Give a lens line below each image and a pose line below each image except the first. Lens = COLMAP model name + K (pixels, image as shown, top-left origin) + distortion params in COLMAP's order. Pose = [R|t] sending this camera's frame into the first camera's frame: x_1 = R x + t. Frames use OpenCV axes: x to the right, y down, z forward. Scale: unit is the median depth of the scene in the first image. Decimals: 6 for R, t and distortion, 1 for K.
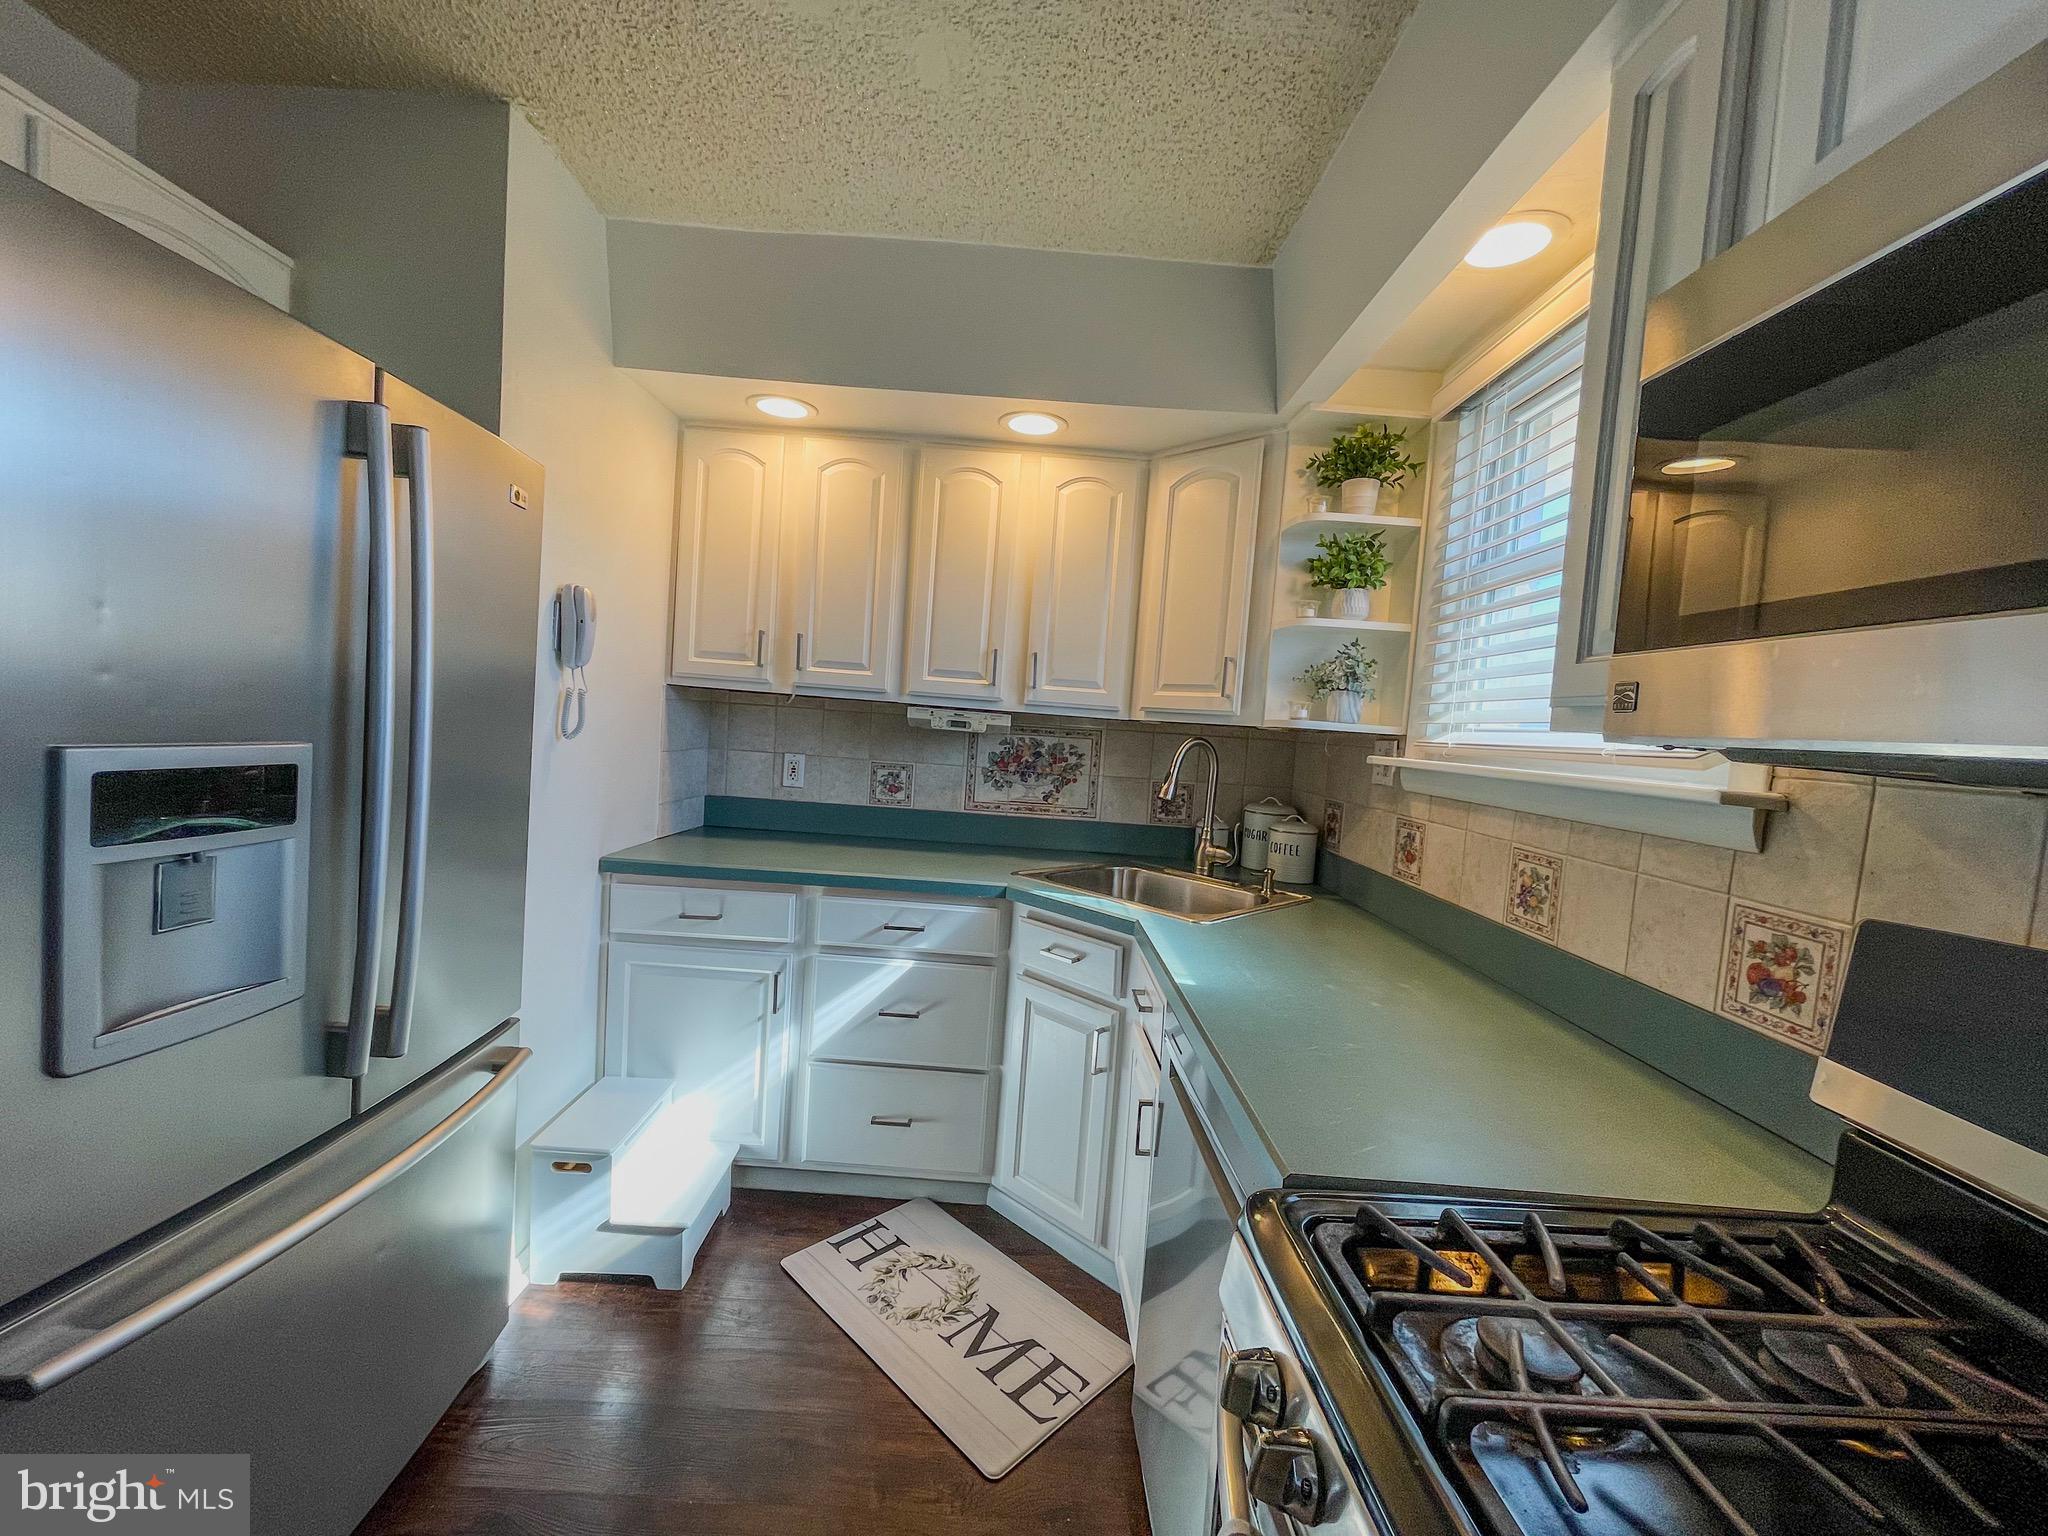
lens RADIAL K [[820.1, 0, 1059.1], [0, 820.1, 771.9], [0, 0, 1]] dist [-0.003110, 0.000216]
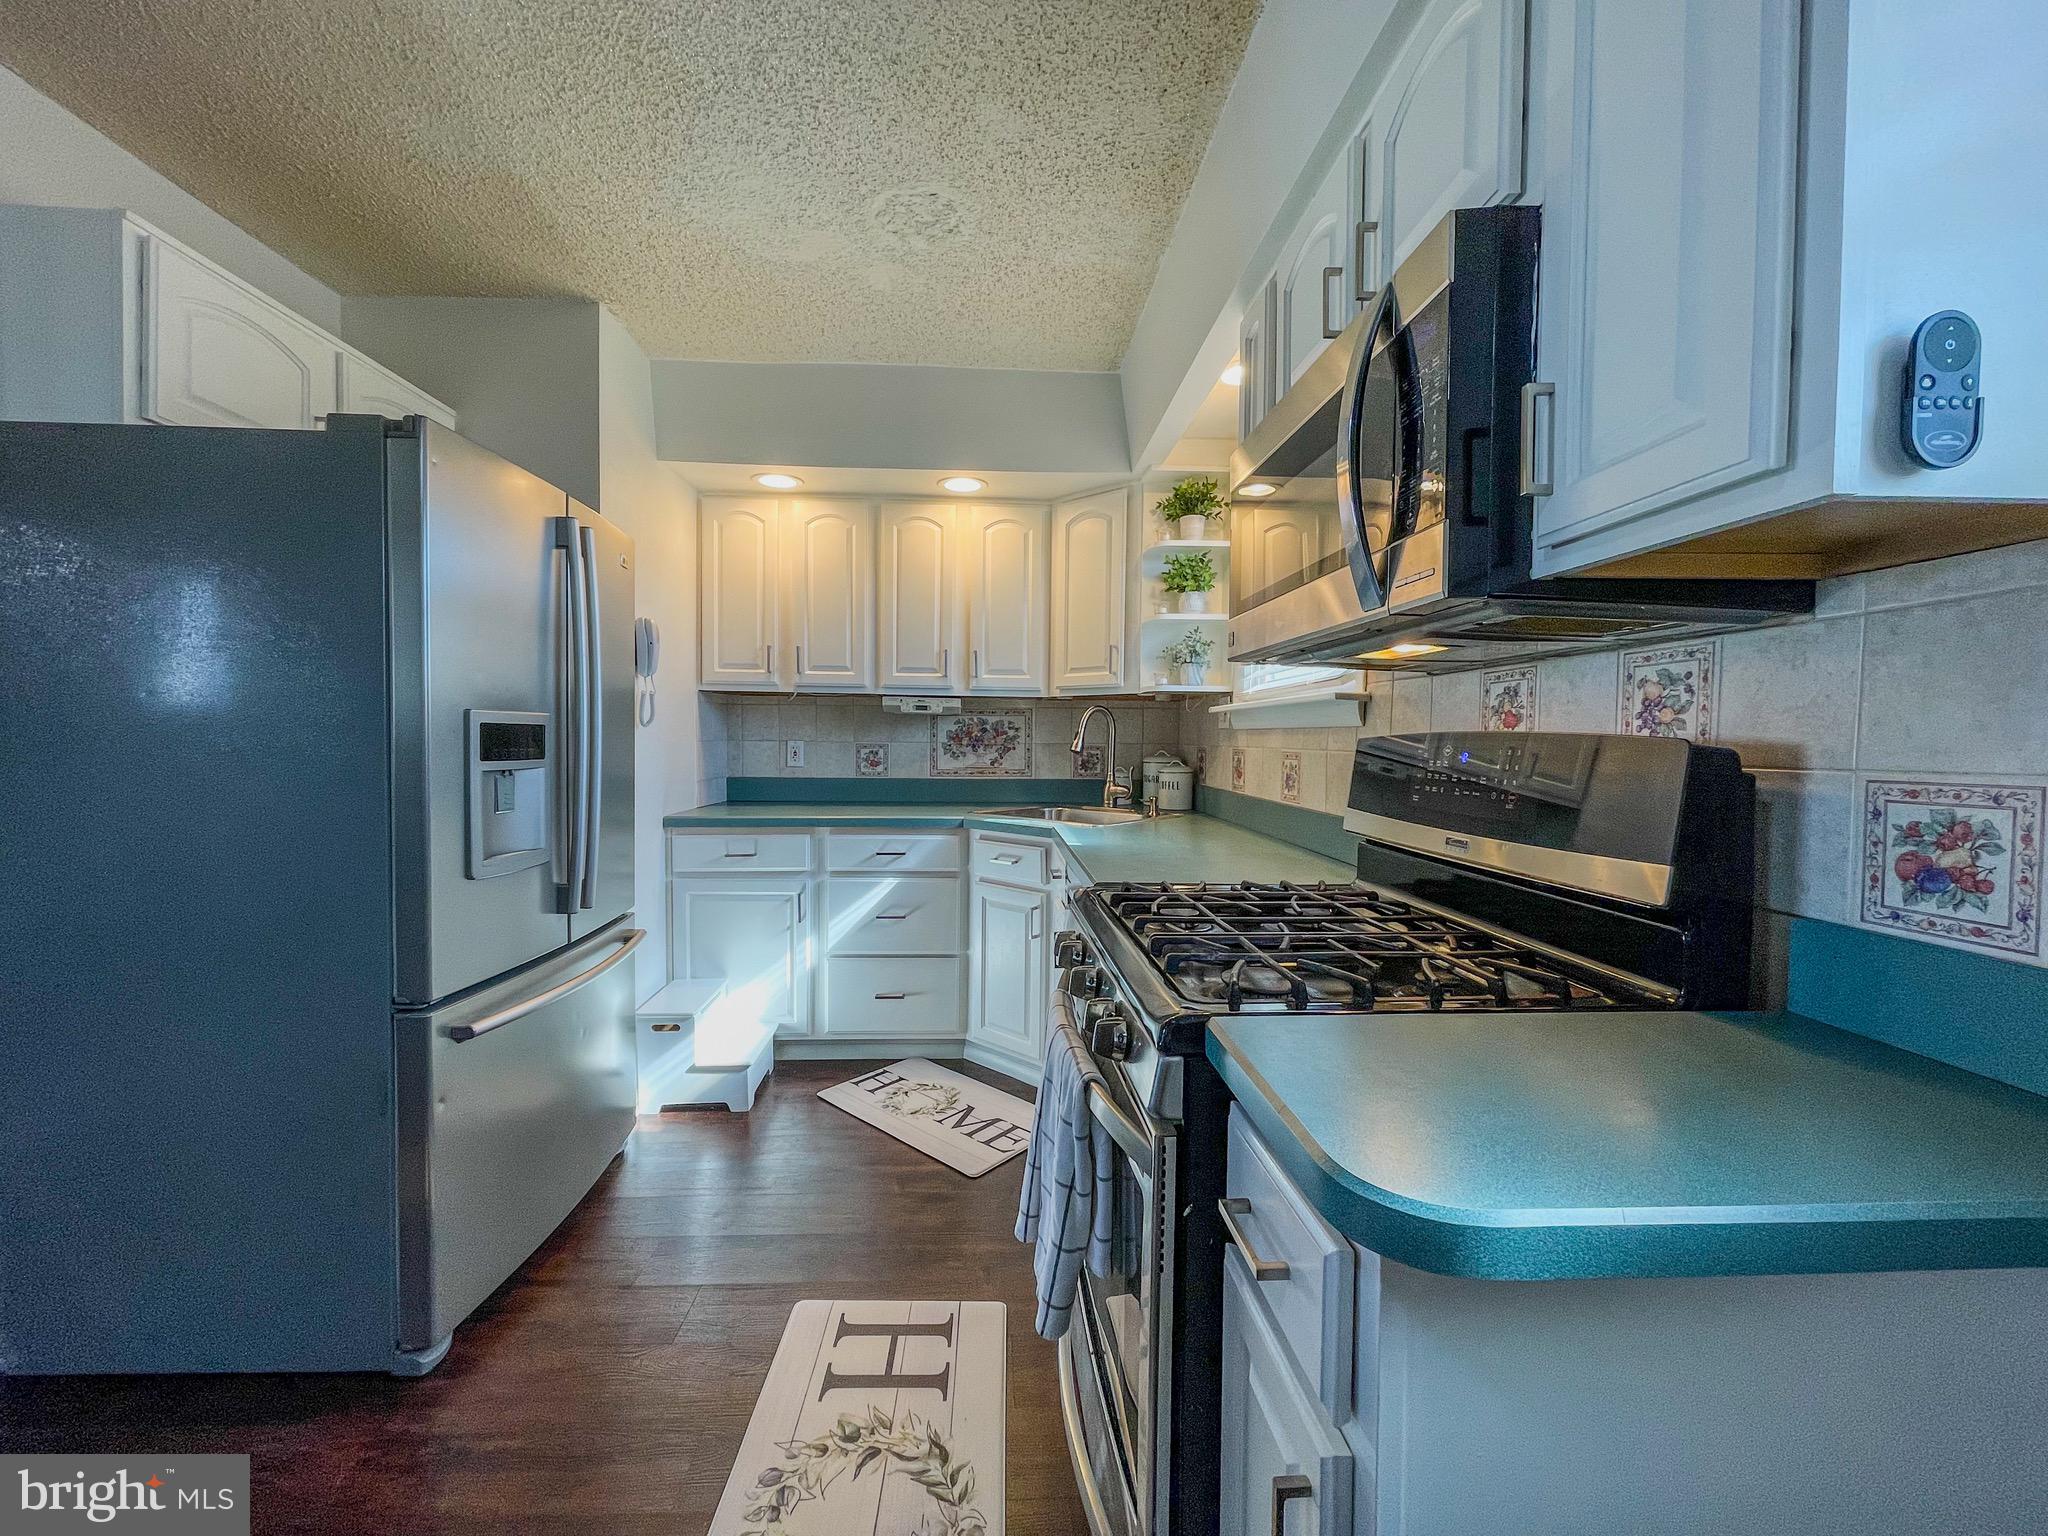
lens RADIAL K [[820.1, 0, 1058.0], [0, 820.1, 777.4], [0, 0, 1]] dist [-0.003110, 0.000216]
pose [[0.997287, -0.061724, 0.040106, 0.045404], [0.062030, 0.998054, -0.006425, 0.091965], [-0.039632, 0.008895, 0.999175, -0.404294]]
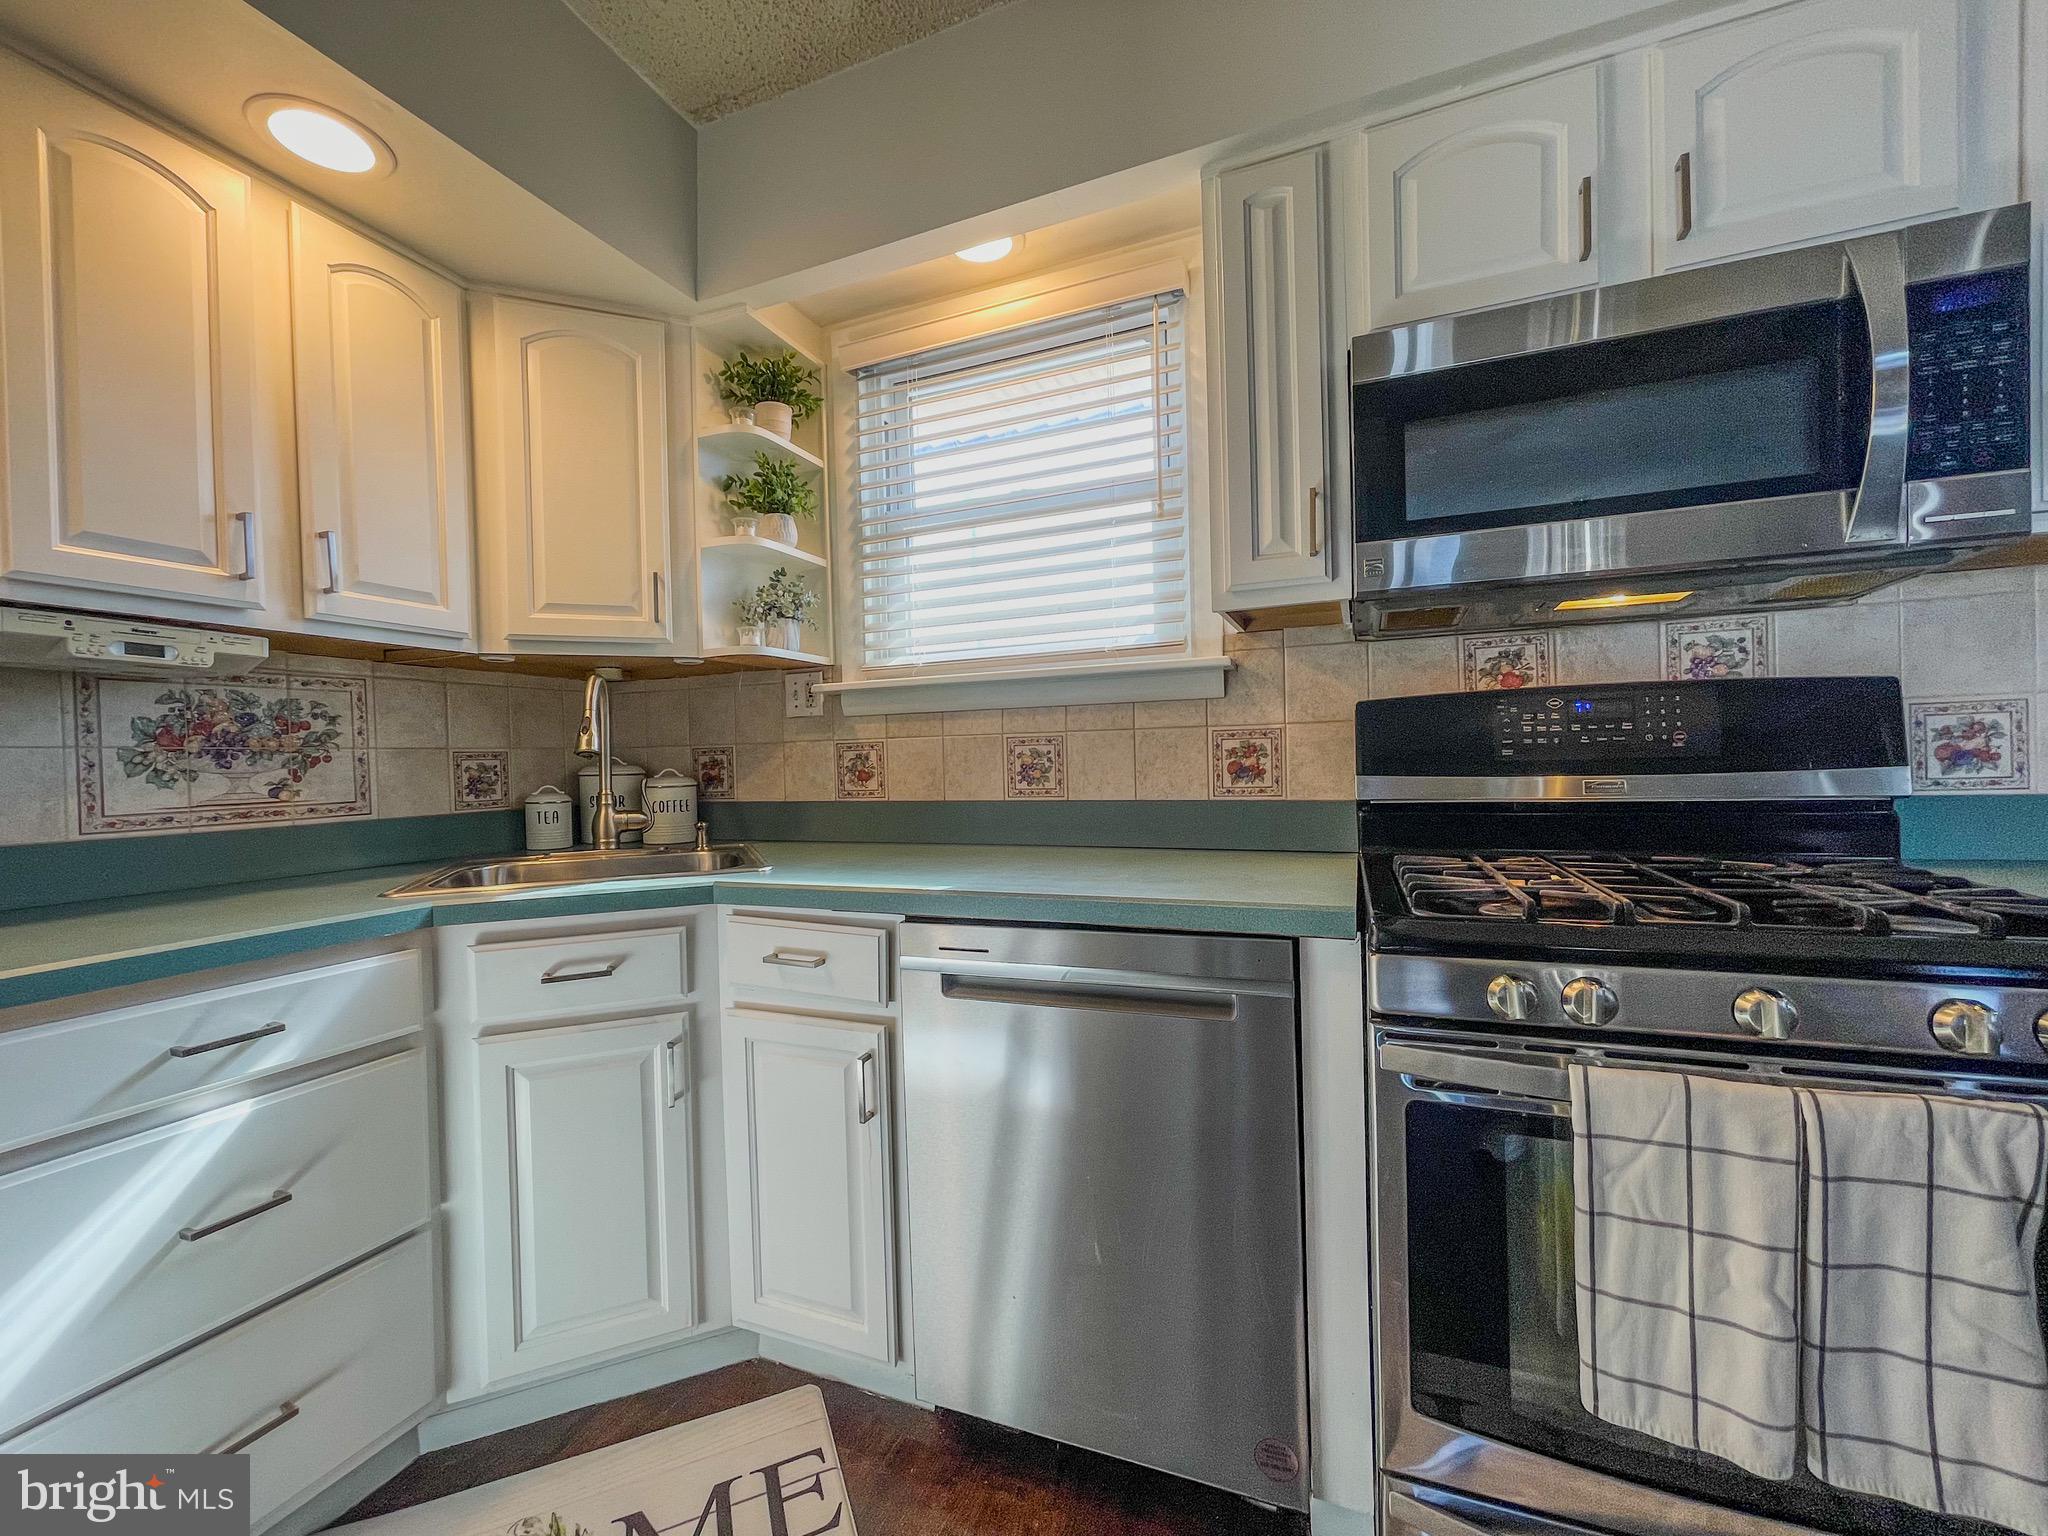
lens RADIAL K [[820.1, 0, 933.0], [0, 820.1, 786.7], [0, 0, 1]] dist [-0.003110, 0.000216]
pose [[0.417258, -0.101400, 0.903113, -0.469151], [0.107098, 0.992318, 0.061934, 0.056785], [-0.902455, 0.070879, 0.424912, 0.419332]]
